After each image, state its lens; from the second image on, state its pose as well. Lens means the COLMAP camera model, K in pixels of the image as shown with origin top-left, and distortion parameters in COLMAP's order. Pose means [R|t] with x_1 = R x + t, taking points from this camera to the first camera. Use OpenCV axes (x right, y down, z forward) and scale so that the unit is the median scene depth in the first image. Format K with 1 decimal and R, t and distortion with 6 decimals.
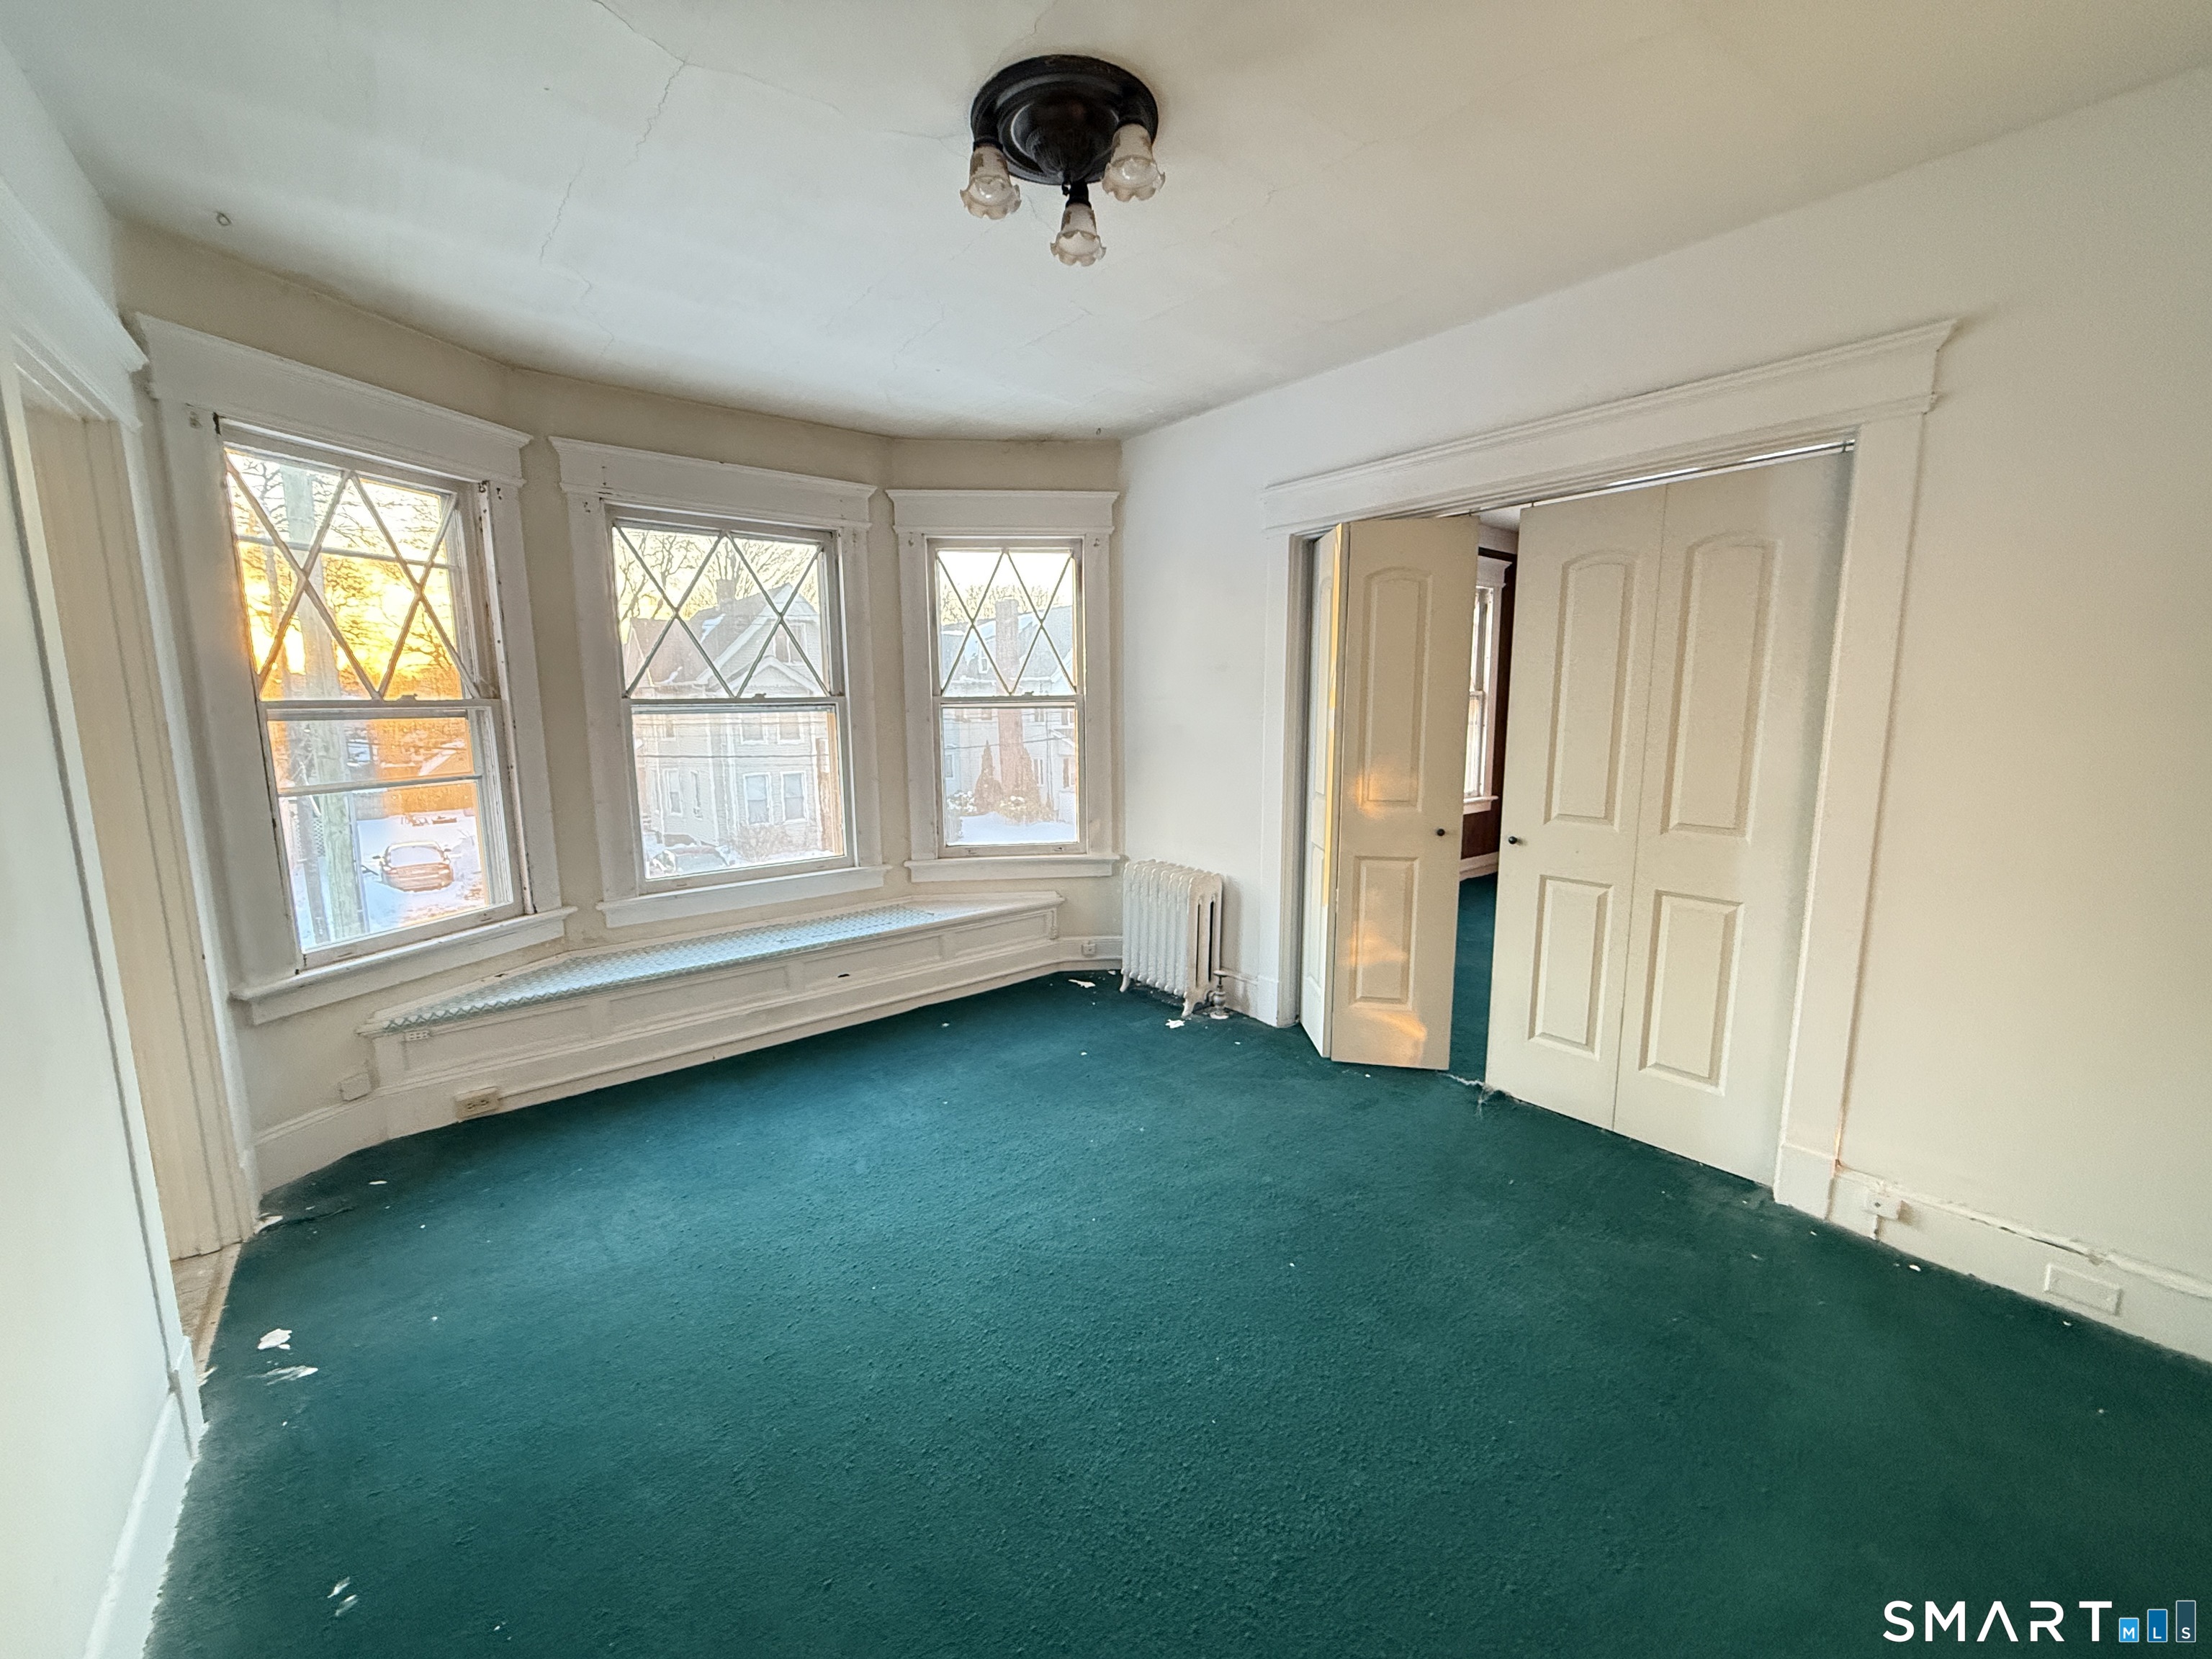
lens RADIAL K [[876.3, 0, 1103.1], [0, 876.3, 827.0], [0, 0, 1]] dist [-0.001077, -0.000011]
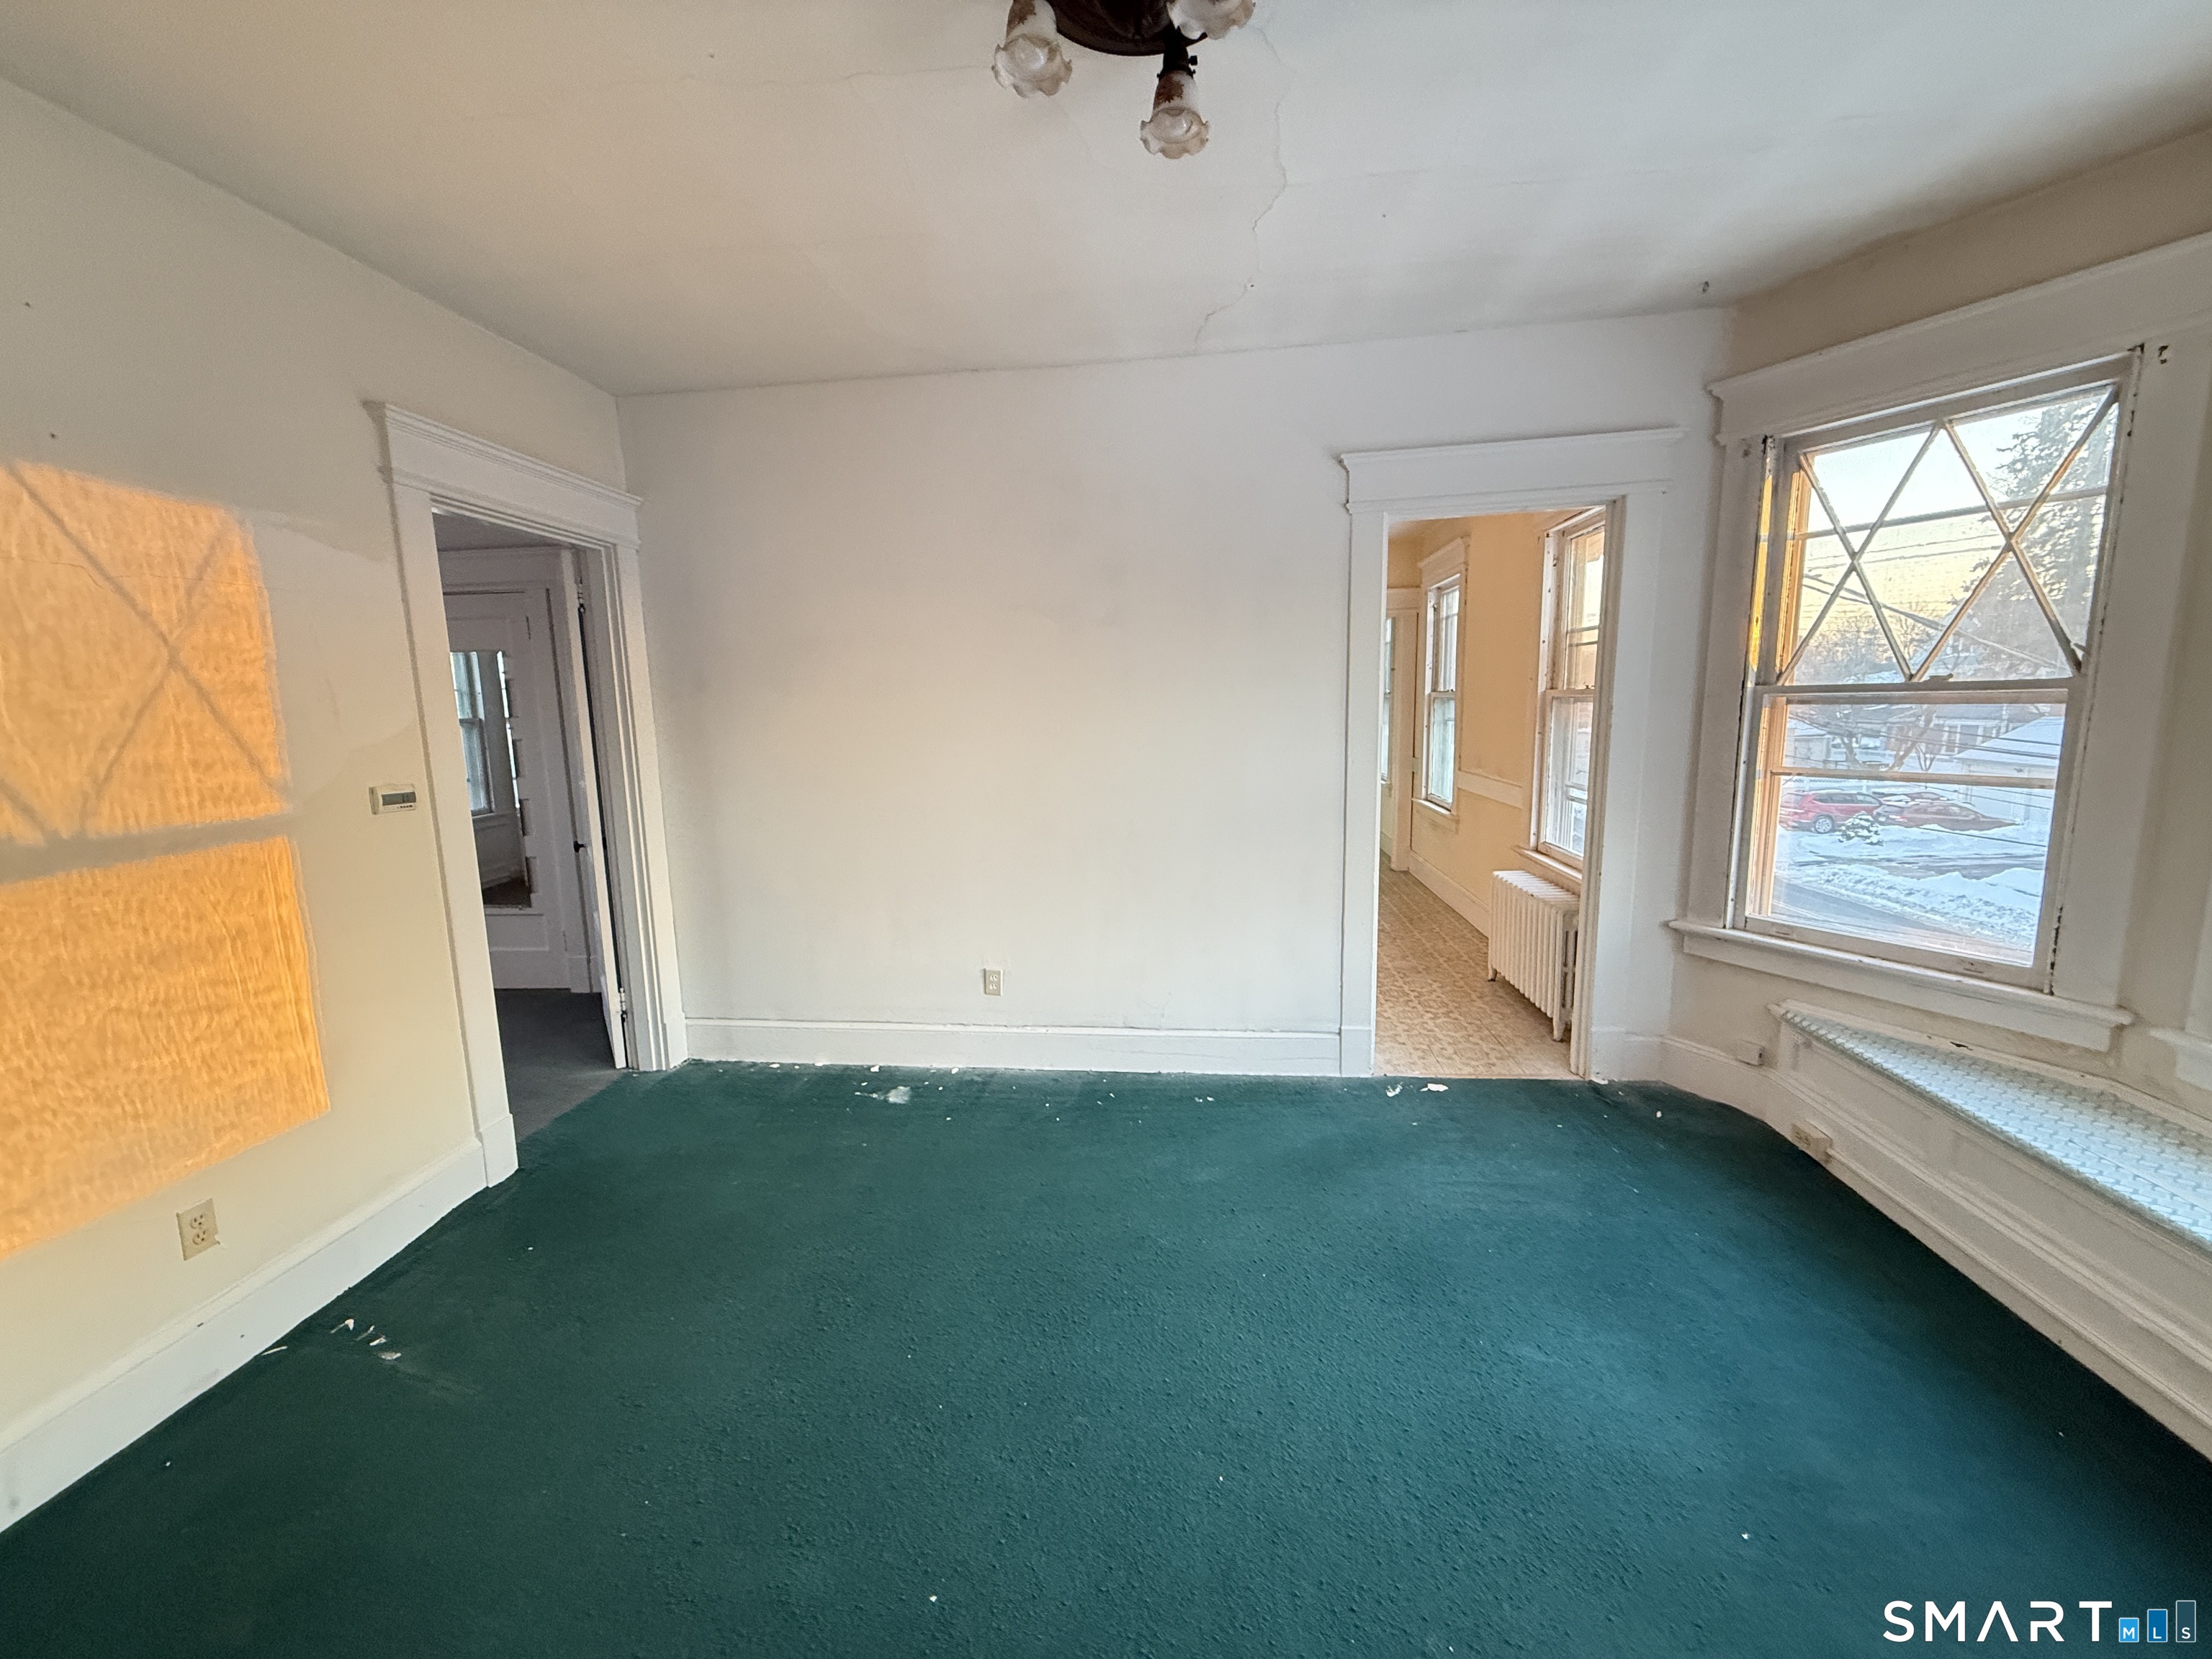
lens RADIAL K [[876.3, 0, 1101.8], [0, 876.3, 832.4], [0, 0, 1]] dist [-0.001077, -0.000011]
pose [[-0.715287, 0.125937, -0.687389, 0.382977], [-0.073868, 0.964492, 0.253570, -0.163757], [0.694916, 0.232152, -0.680587, 1.074439]]
